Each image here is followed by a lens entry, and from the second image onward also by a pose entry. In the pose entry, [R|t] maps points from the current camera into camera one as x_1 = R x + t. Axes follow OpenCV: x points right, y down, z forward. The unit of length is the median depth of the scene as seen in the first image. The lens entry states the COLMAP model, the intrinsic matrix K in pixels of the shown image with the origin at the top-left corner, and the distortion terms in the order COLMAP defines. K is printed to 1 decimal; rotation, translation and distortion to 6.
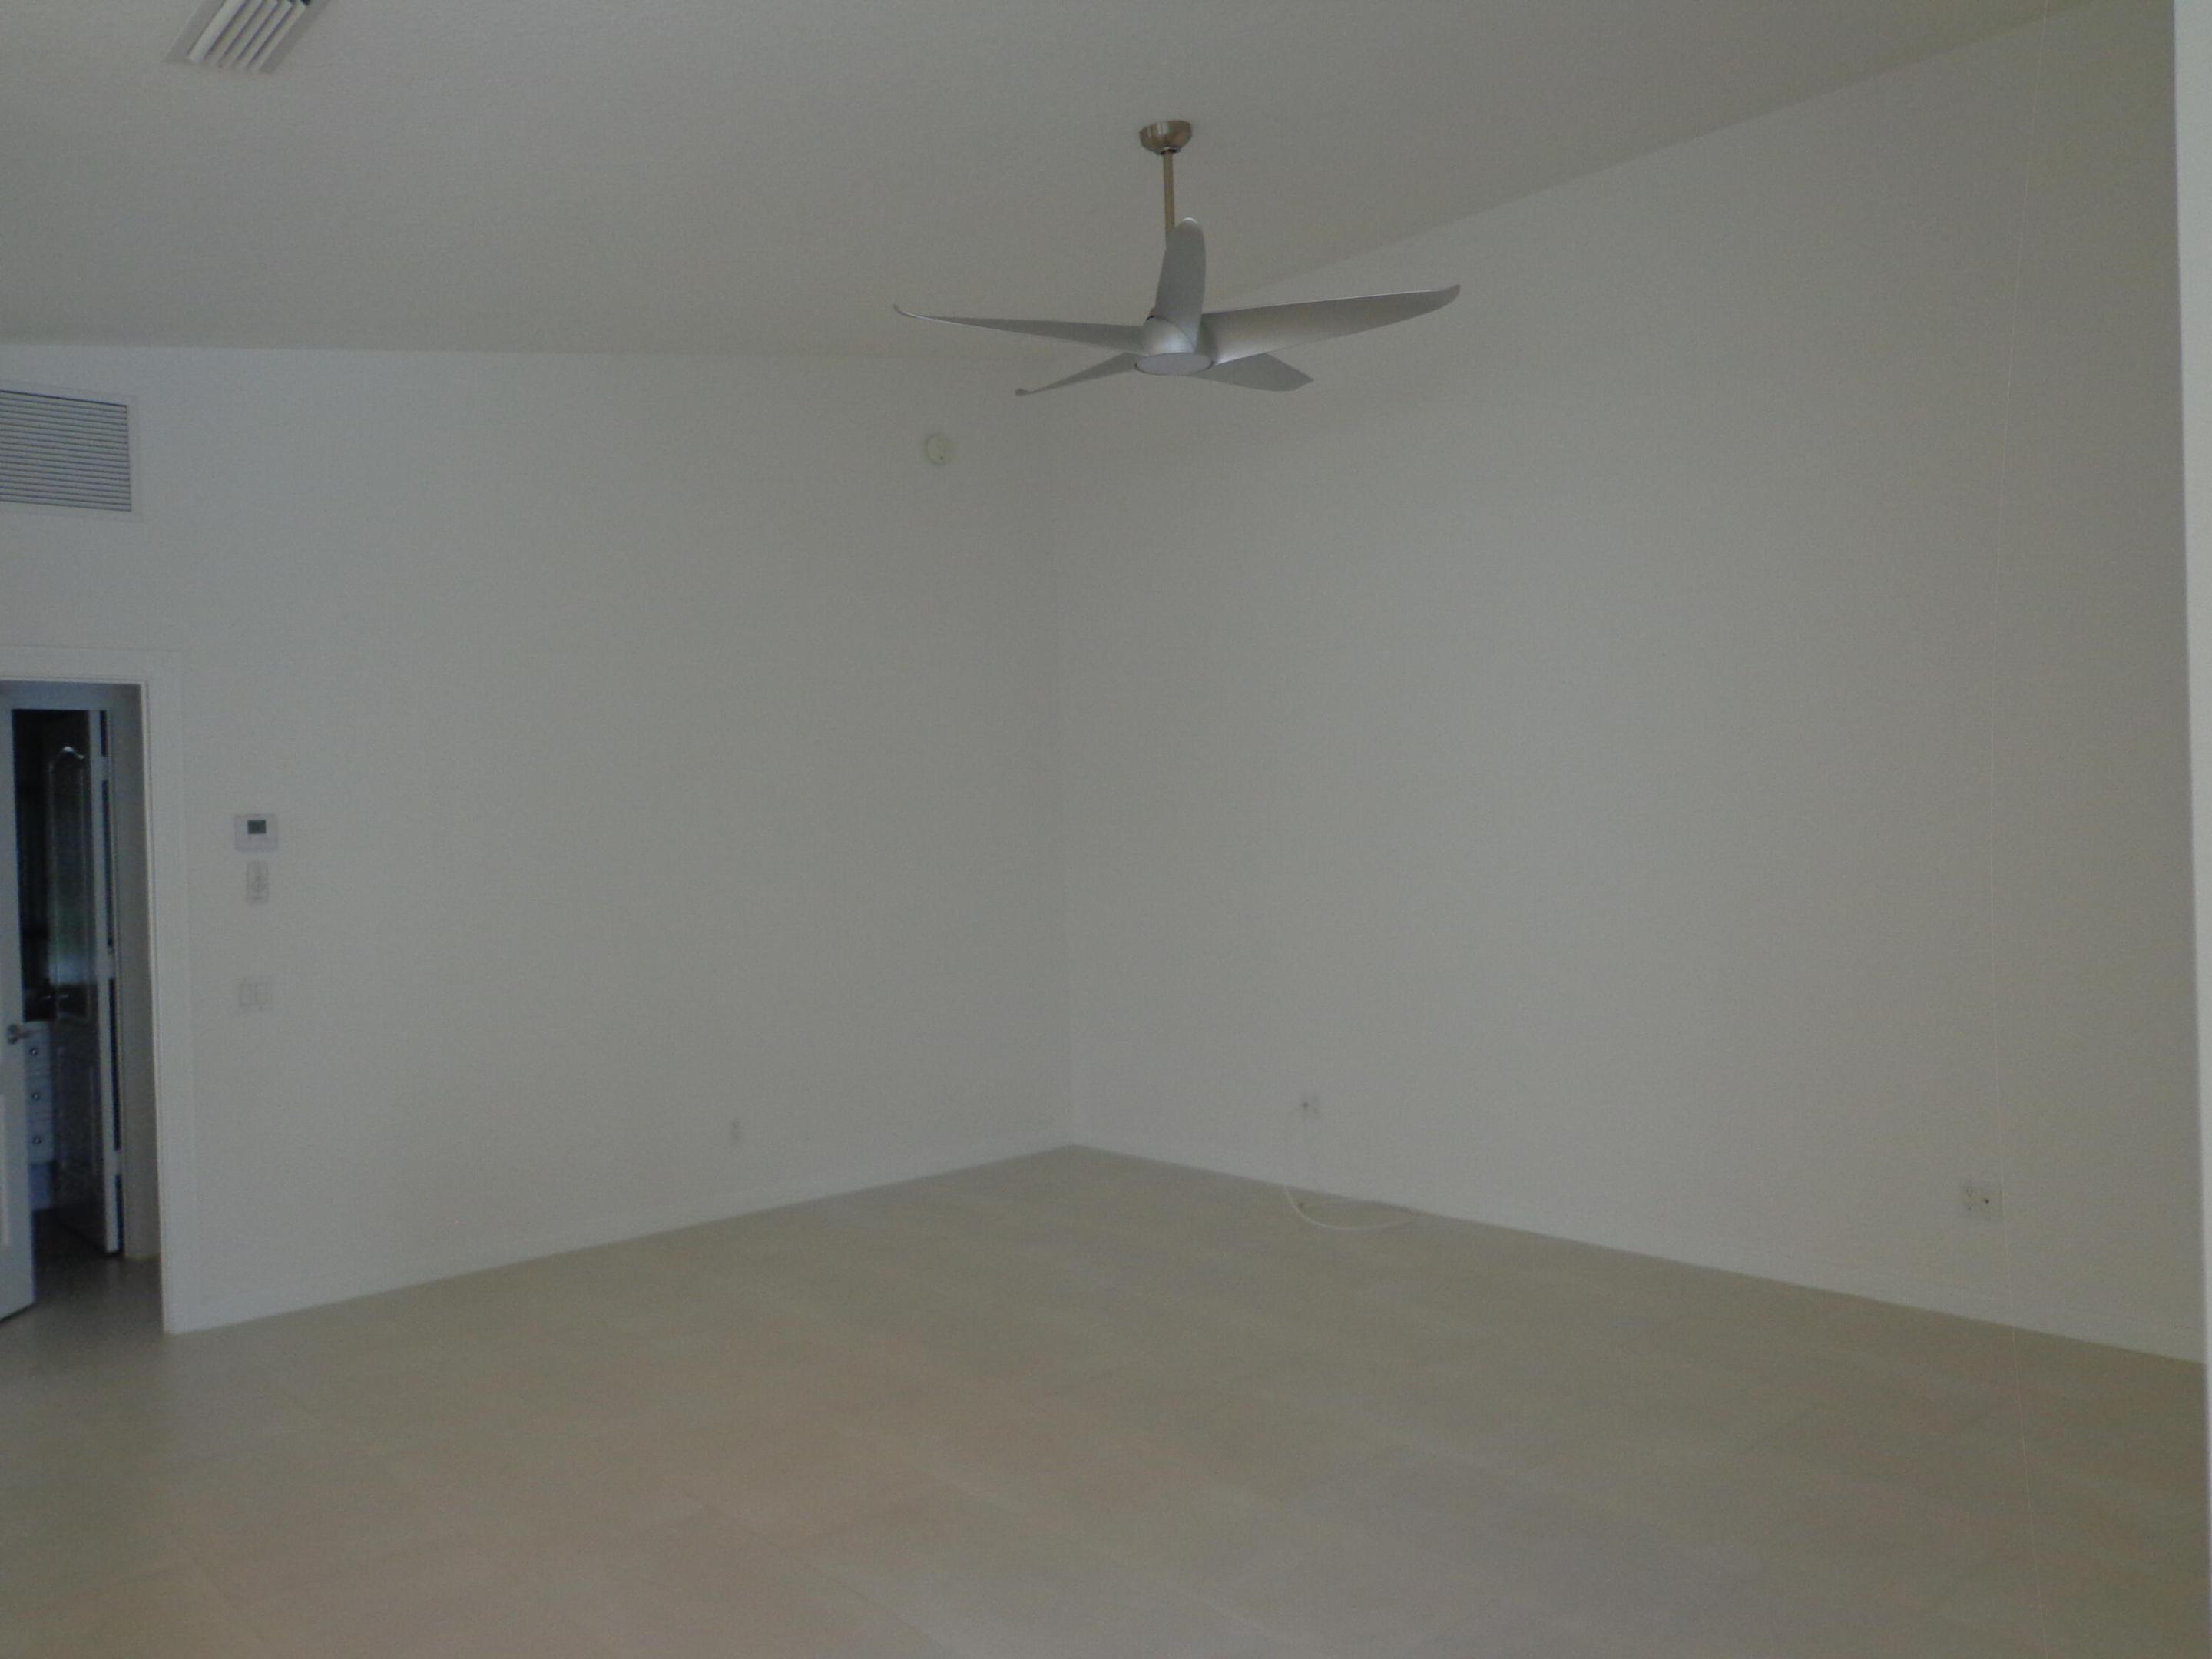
lens RADIAL K [[1637.9, 0, 1107.3], [0, 1637.9, 828.7], [0, 0, 1]] dist [0.002315, 0.002261]
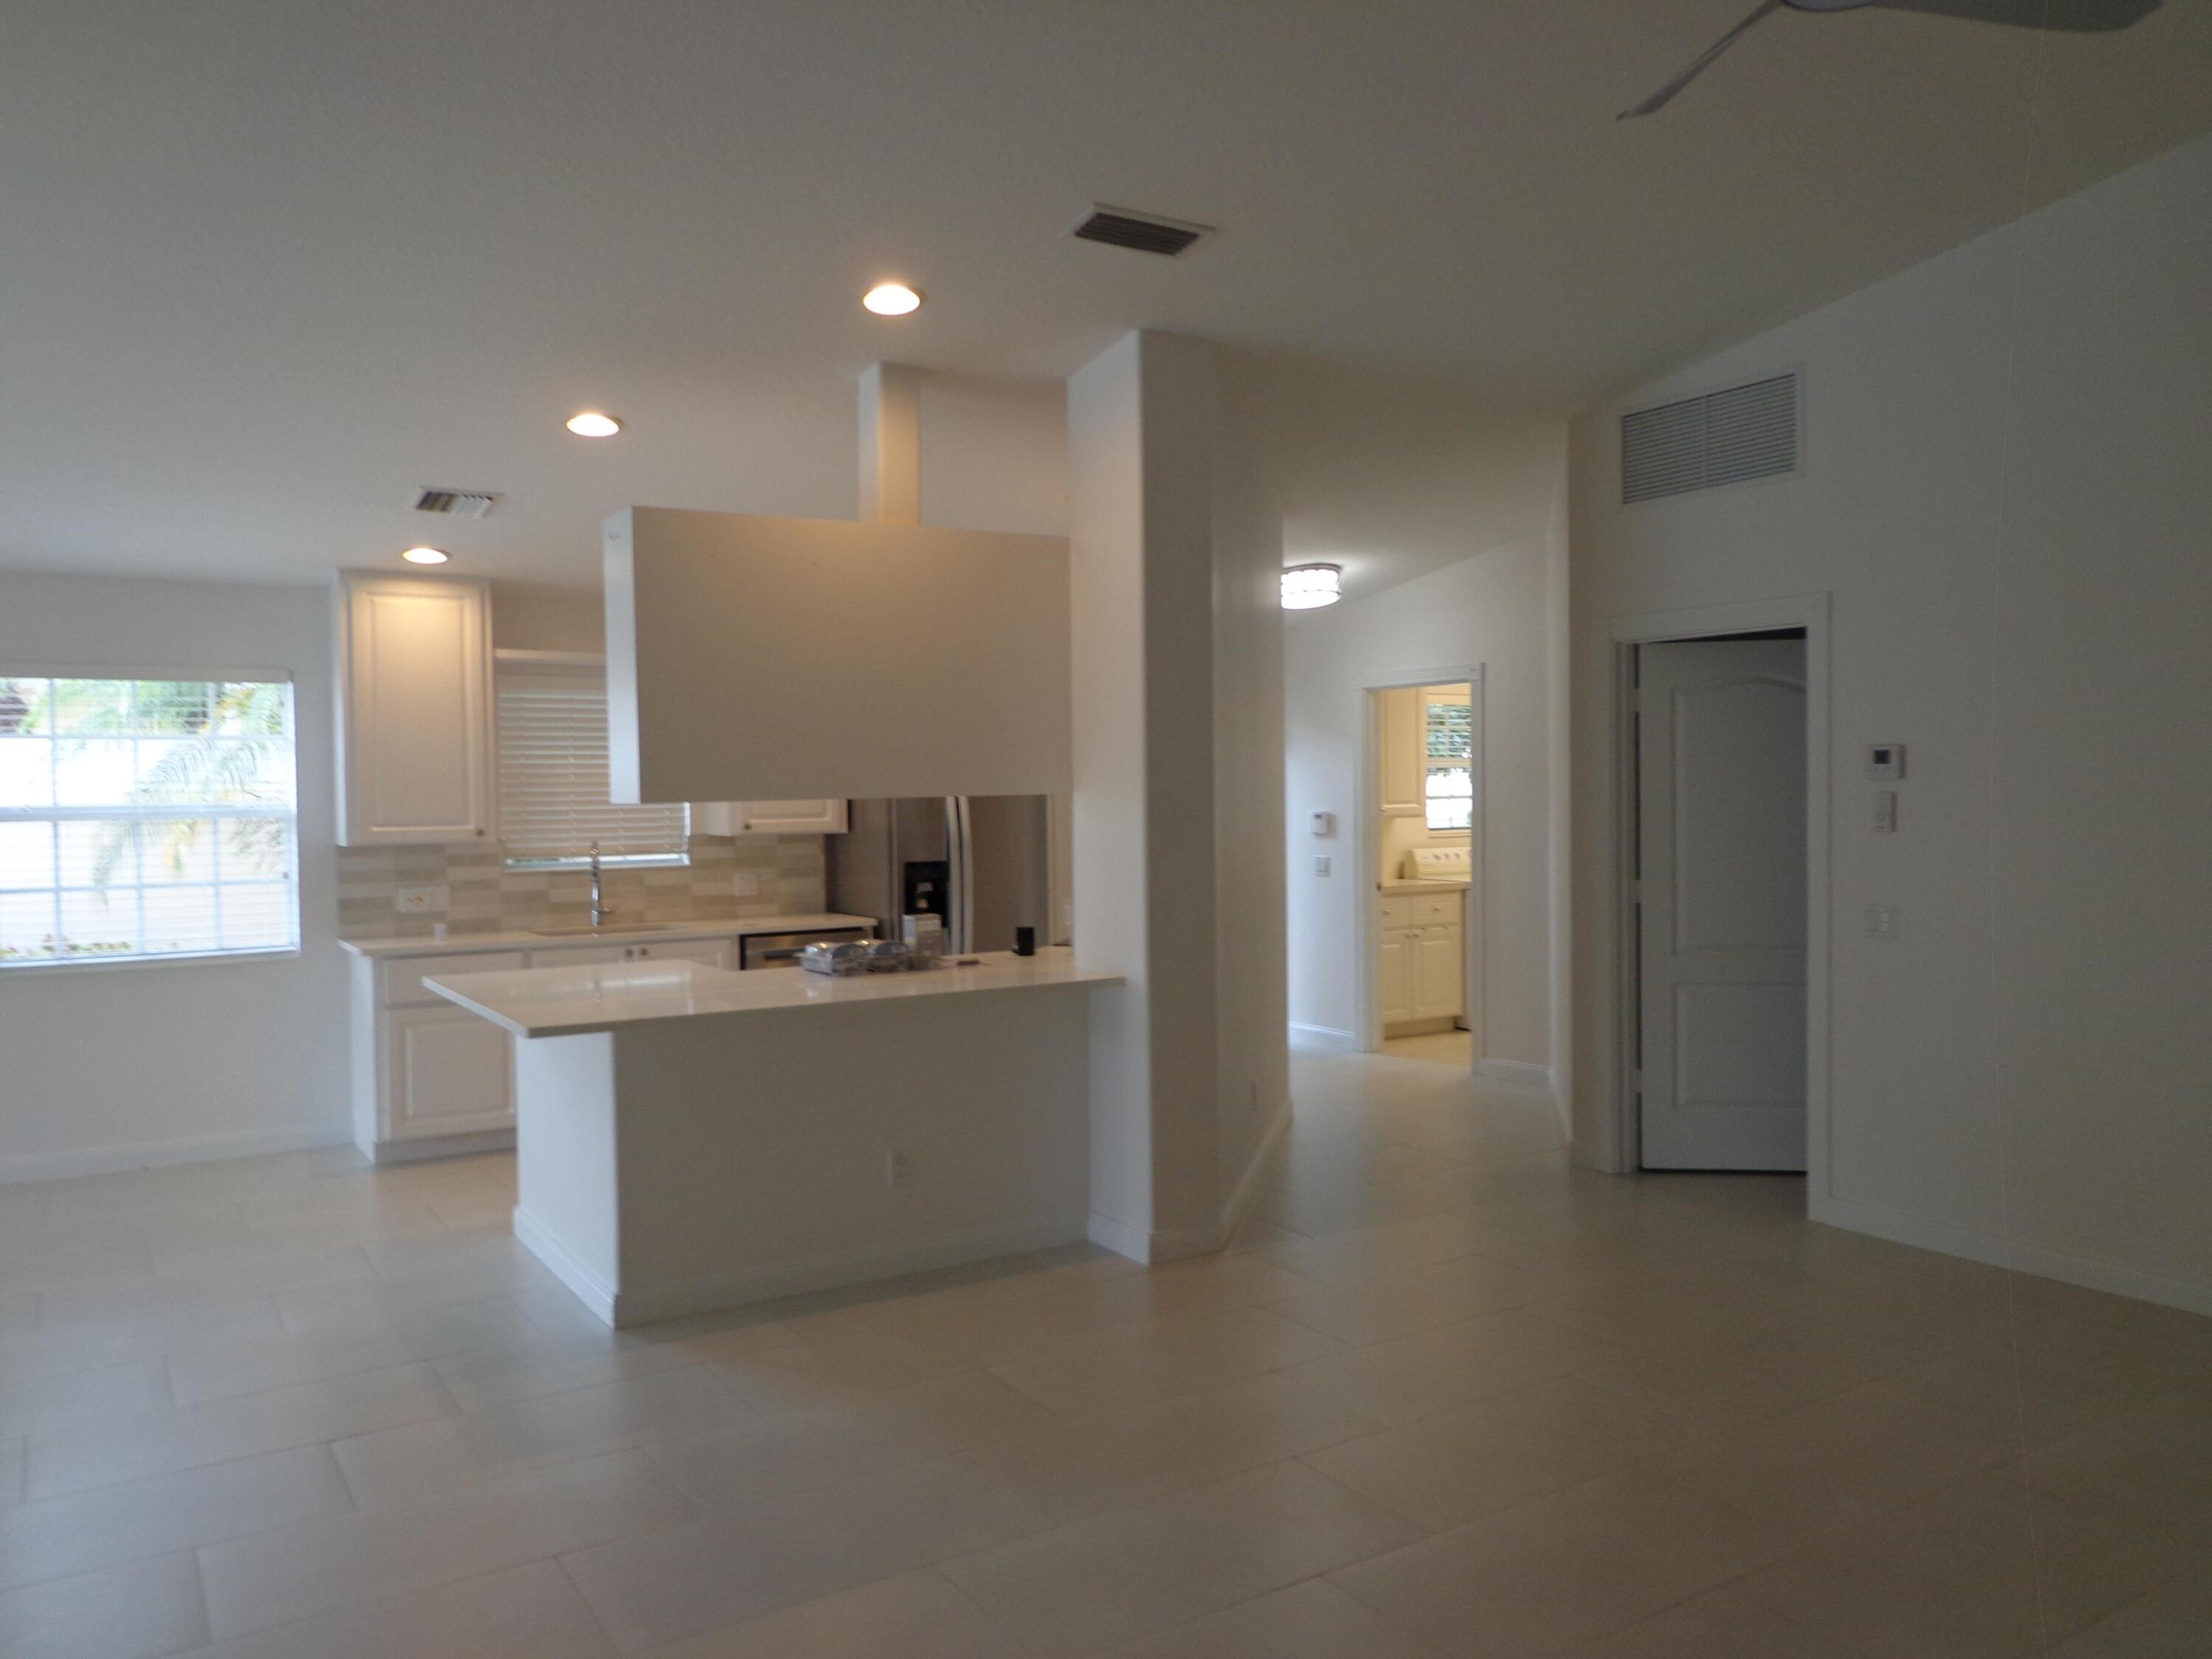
lens RADIAL K [[1637.9, 0, 1090.2], [0, 1637.9, 829.3], [0, 0, 1]] dist [0.002315, 0.002261]
pose [[-0.159374, 0.053273, -0.985780, 0.689090], [0.010767, 0.998577, 0.052224, -0.017711], [0.987160, -0.002290, -0.159721, 0.840403]]
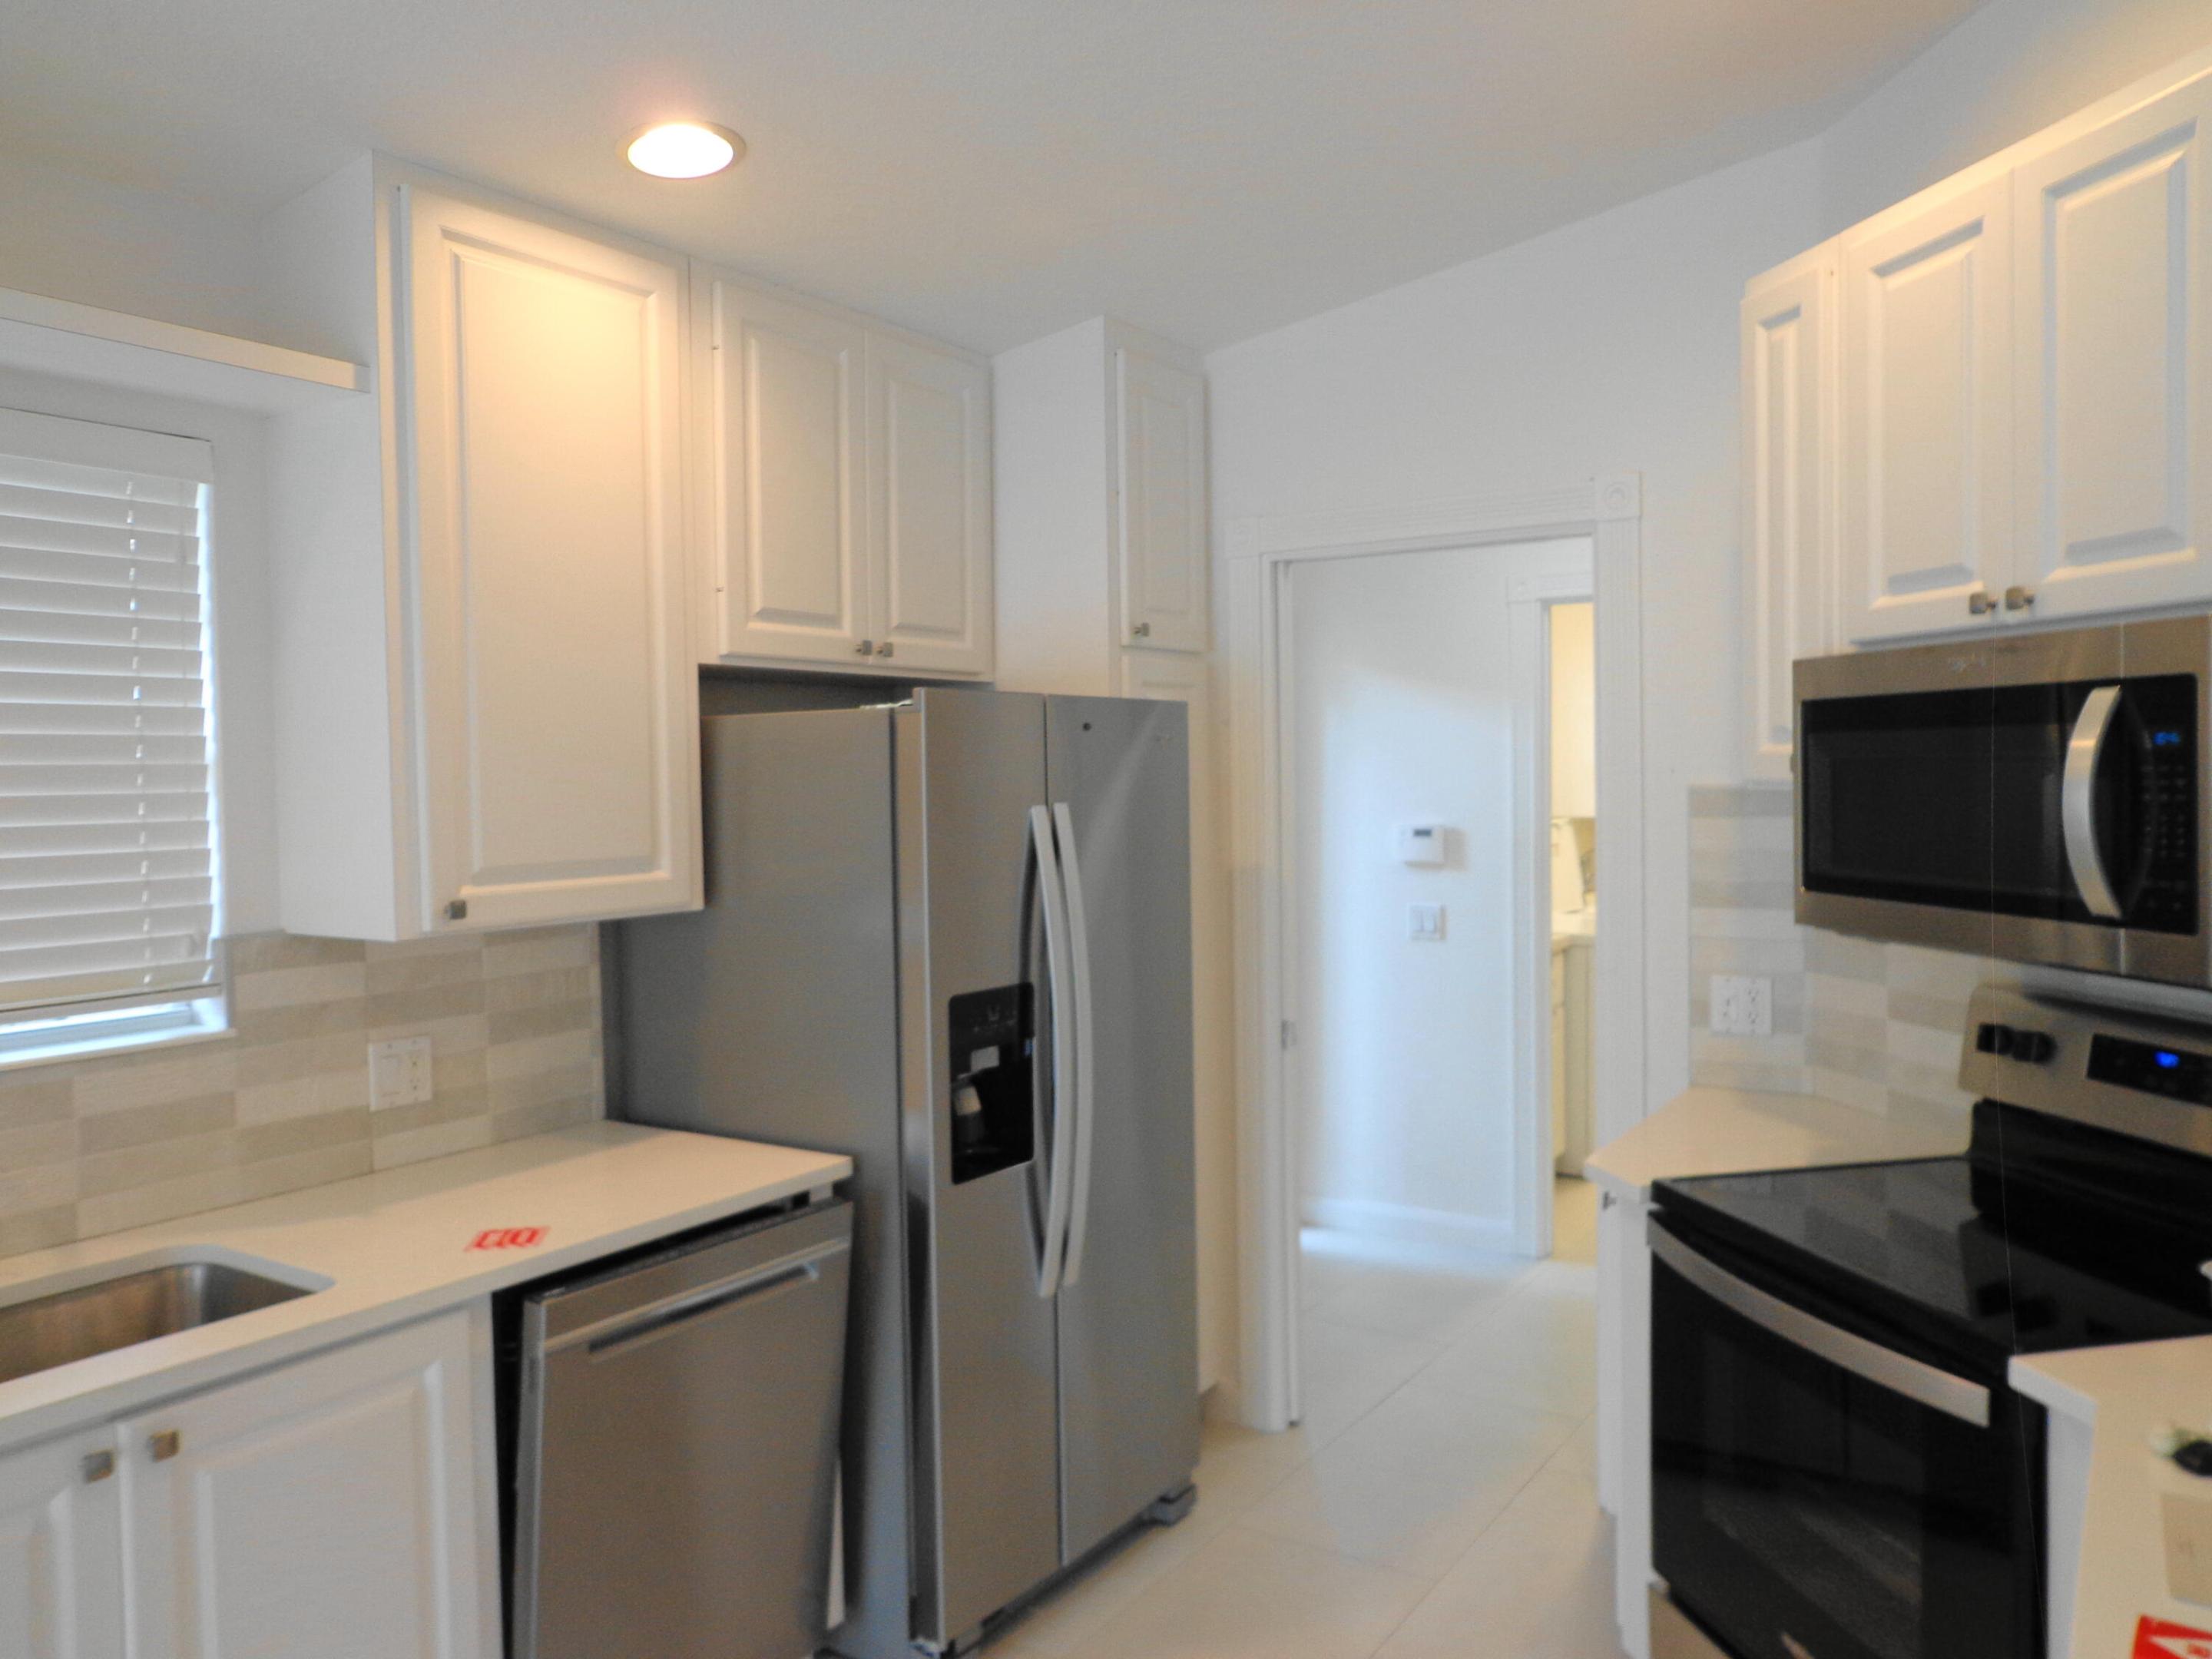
lens RADIAL K [[1637.9, 0, 1104.7], [0, 1637.9, 832.4], [0, 0, 1]] dist [0.002315, 0.002261]
pose [[0.254091, 0.059411, -0.965354, -0.423185], [0.002229, 0.998073, 0.062011, 0.007438], [0.967178, -0.017908, 0.253469, 0.252484]]
